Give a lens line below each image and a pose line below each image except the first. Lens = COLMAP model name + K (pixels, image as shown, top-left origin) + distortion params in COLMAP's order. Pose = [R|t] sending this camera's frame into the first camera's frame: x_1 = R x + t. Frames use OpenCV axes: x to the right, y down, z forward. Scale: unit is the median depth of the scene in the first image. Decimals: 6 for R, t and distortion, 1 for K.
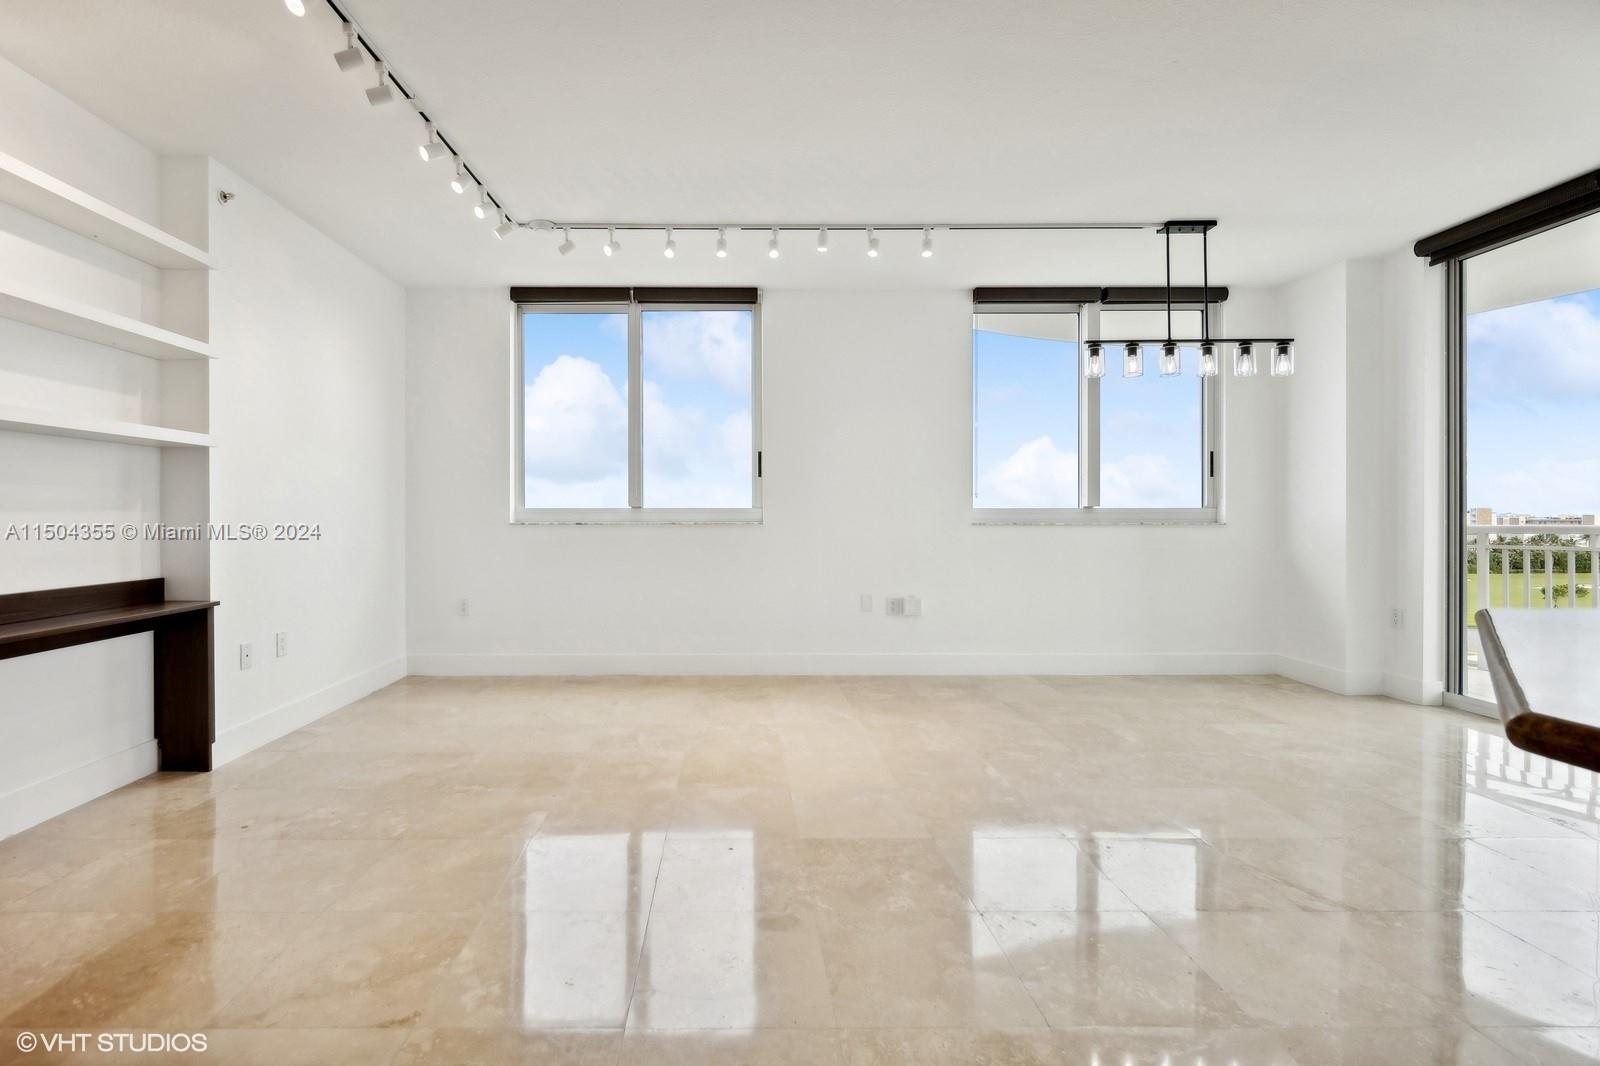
lens RADIAL K [[686.2, 0, 824.4], [0, 686.2, 515.6], [0, 0, 1]] dist [-0.002403, -0.000052]
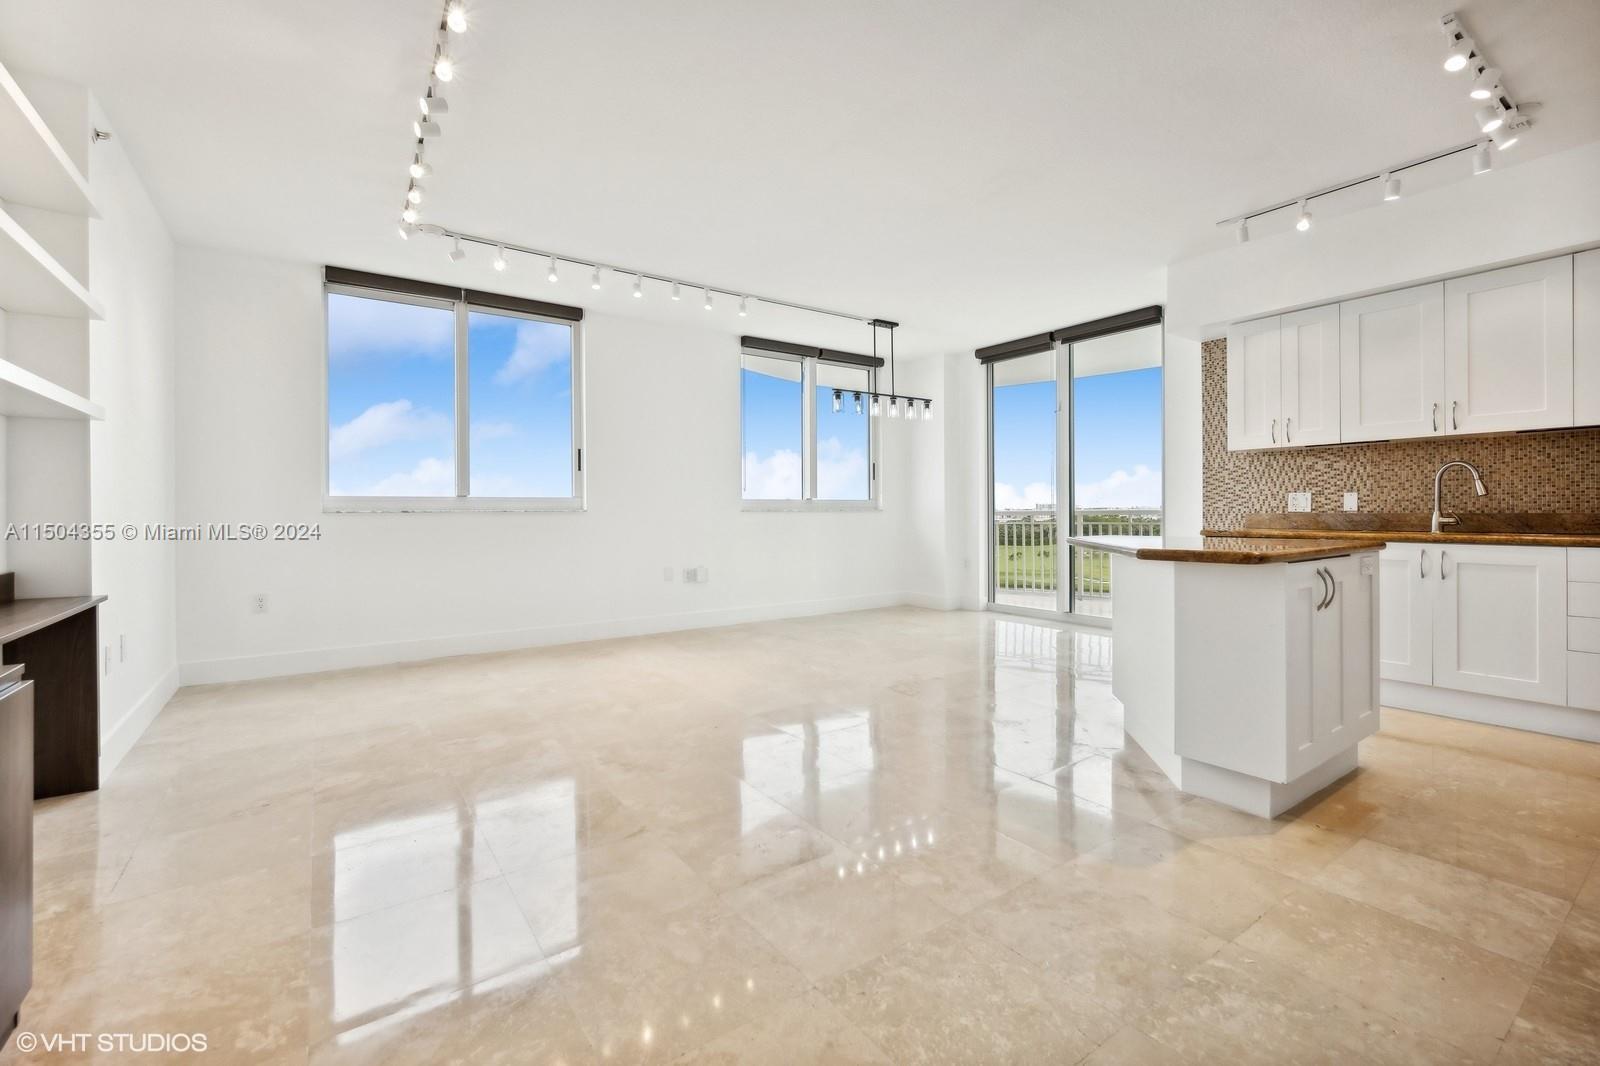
lens RADIAL K [[686.2, 0, 809.2], [0, 686.2, 513.7], [0, 0, 1]] dist [-0.002403, -0.000052]
pose [[0.813348, -0.006028, 0.581746, -0.464829], [0.007189, 0.999974, 0.000311, 0.018546], [-0.581733, 0.003929, 0.813371, -0.172716]]
